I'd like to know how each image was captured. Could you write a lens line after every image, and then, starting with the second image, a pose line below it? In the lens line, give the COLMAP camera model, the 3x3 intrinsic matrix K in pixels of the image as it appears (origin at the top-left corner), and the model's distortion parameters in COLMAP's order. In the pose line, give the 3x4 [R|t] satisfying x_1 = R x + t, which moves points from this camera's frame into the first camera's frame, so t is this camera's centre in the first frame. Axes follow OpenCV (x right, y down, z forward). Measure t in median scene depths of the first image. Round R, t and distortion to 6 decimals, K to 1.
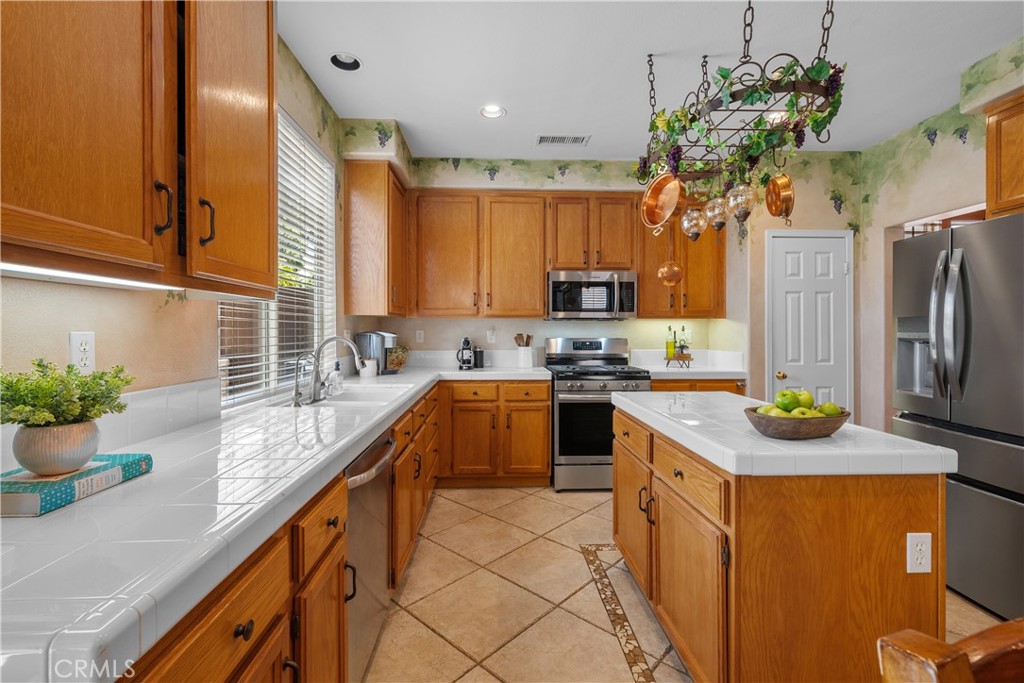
lens RADIAL K [[453.4, 0, 507.1], [0, 453.4, 329.6], [0, 0, 1]] dist [-0.000590, -0.000040]
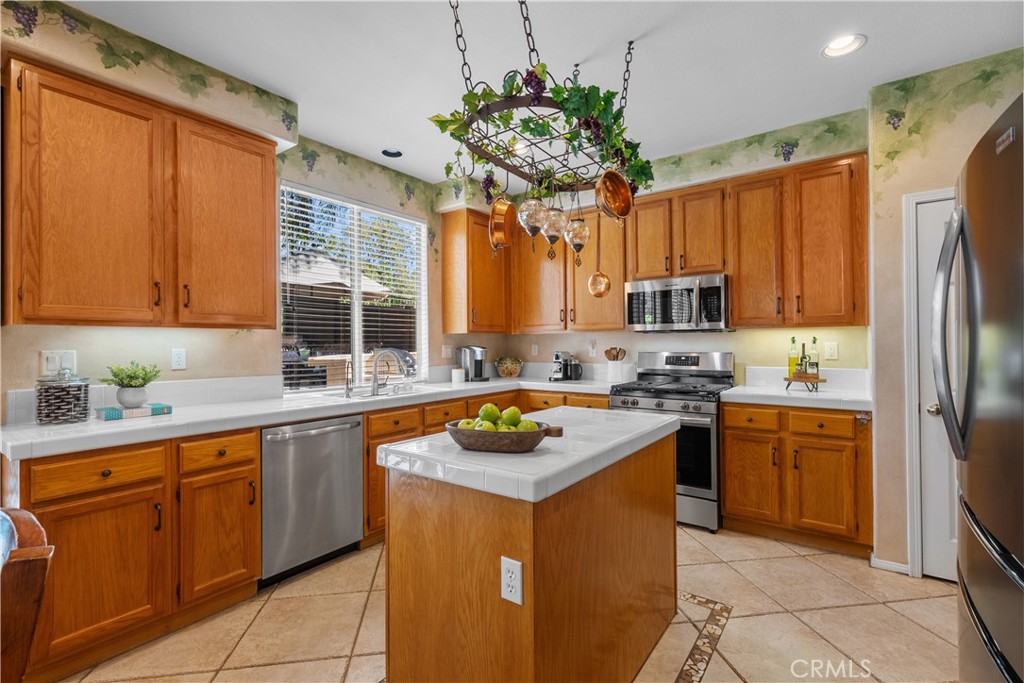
lens RADIAL K [[457.5, 0, 508.2], [0, 457.5, 340.1], [0, 0, 1]] dist [-0.000445, -0.000207]
pose [[0.778944, -0.012884, -0.626961, 0.574987], [0.009572, 0.999917, -0.008655, -0.001019], [0.627020, 0.000741, 0.779003, 0.094717]]
